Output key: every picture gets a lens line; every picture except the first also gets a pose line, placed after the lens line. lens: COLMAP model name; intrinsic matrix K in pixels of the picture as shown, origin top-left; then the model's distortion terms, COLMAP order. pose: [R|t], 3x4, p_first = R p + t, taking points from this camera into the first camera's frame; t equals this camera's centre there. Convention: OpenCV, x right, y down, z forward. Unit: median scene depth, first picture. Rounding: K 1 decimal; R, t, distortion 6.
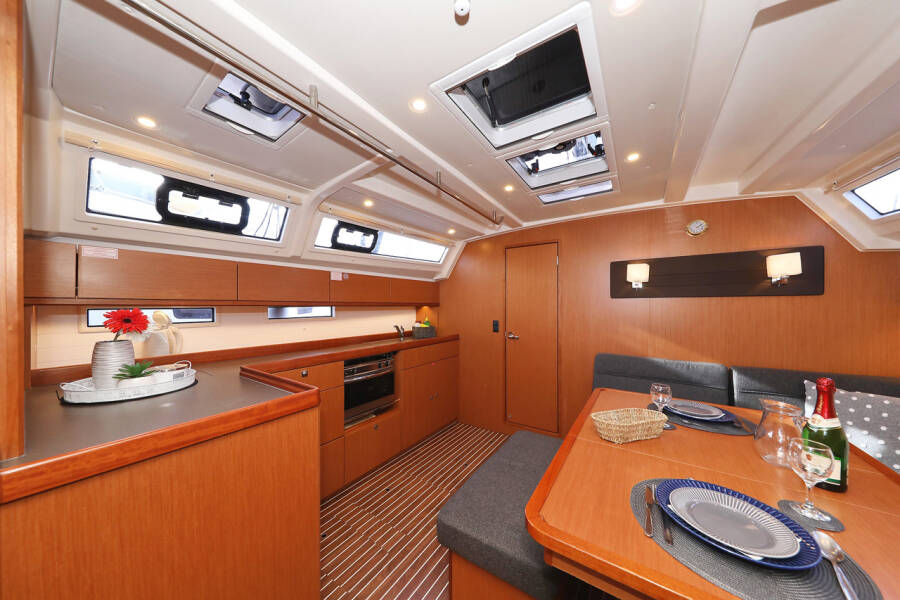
lens RADIAL K [[290.0, 0, 420.3], [0, 290.0, 310.0], [0, 0, 1]] dist [0.000150, -0.000227]
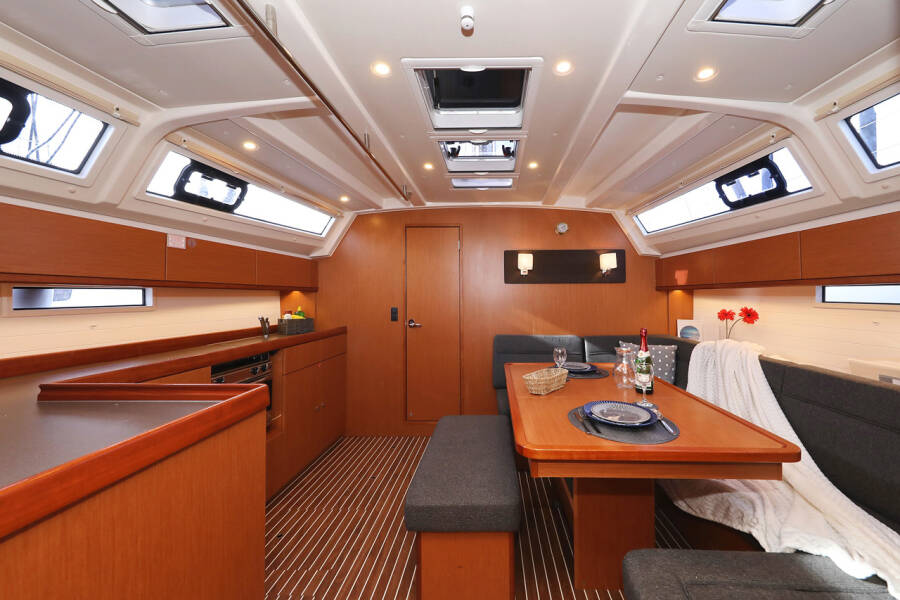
lens RADIAL K [[361.7, 0, 485.0], [0, 361.7, 289.4], [0, 0, 1]] dist [-0.002043, -0.000503]
pose [[0.812588, 0.009602, 0.582759, -0.217181], [0.010201, 0.999477, -0.030693, 0.025174], [-0.582749, 0.030886, 0.812065, -0.066522]]
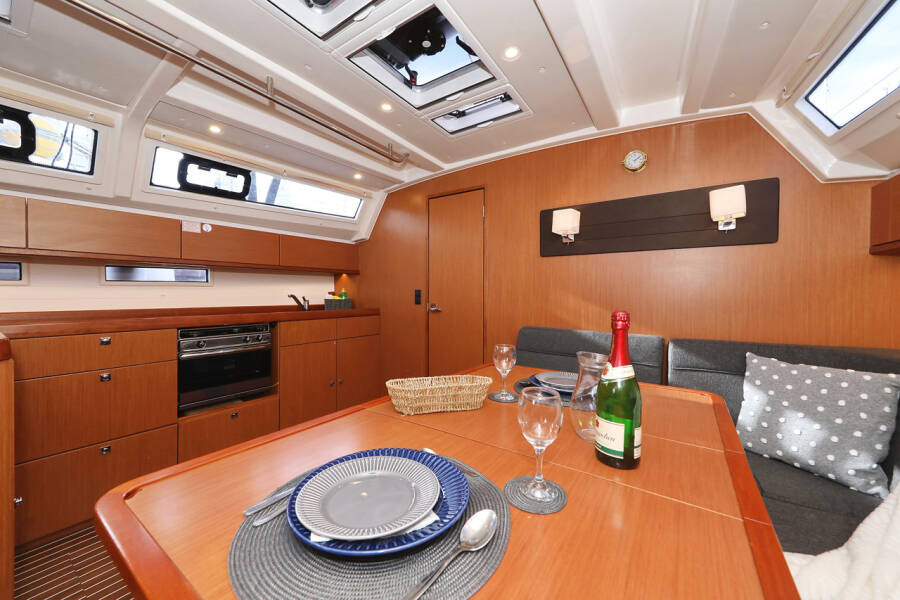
lens RADIAL K [[346.4, 0, 406.8], [0, 346.4, 302.8], [0, 0, 1]] dist [-0.000067, 0.000168]
pose [[0.999950, 0.005421, -0.008398, 0.337270], [-0.005269, 0.999823, 0.018056, 0.077940], [0.008494, -0.018011, 0.999802, 0.059419]]
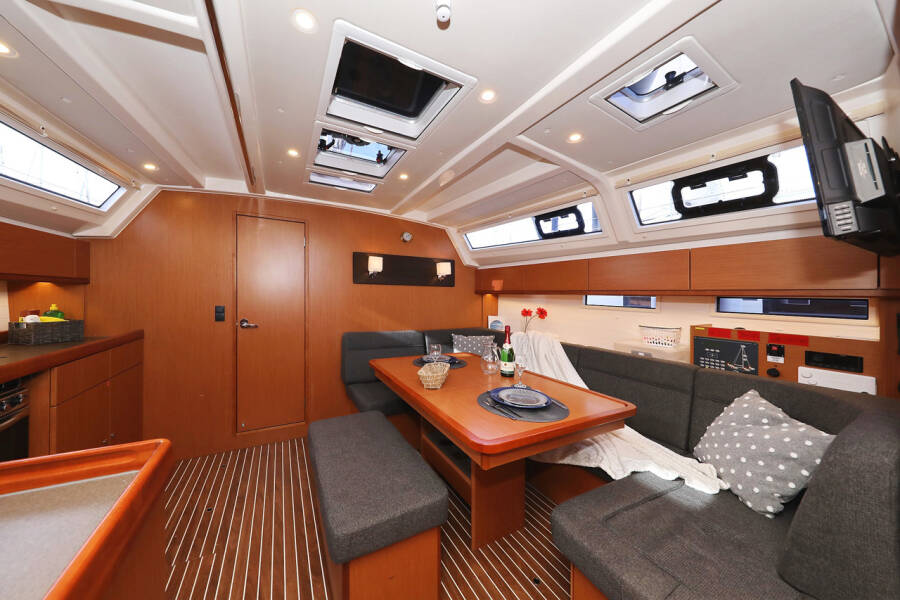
lens RADIAL K [[303.7, 0, 454.1], [0, 303.7, 297.5], [0, 0, 1]] dist [0.001204, 0.000008]
pose [[0.410340, 0.002397, 0.911929, -0.302661], [-0.008443, 0.999964, 0.001171, 0.011471], [-0.911893, -0.008180, 0.410345, 0.159917]]
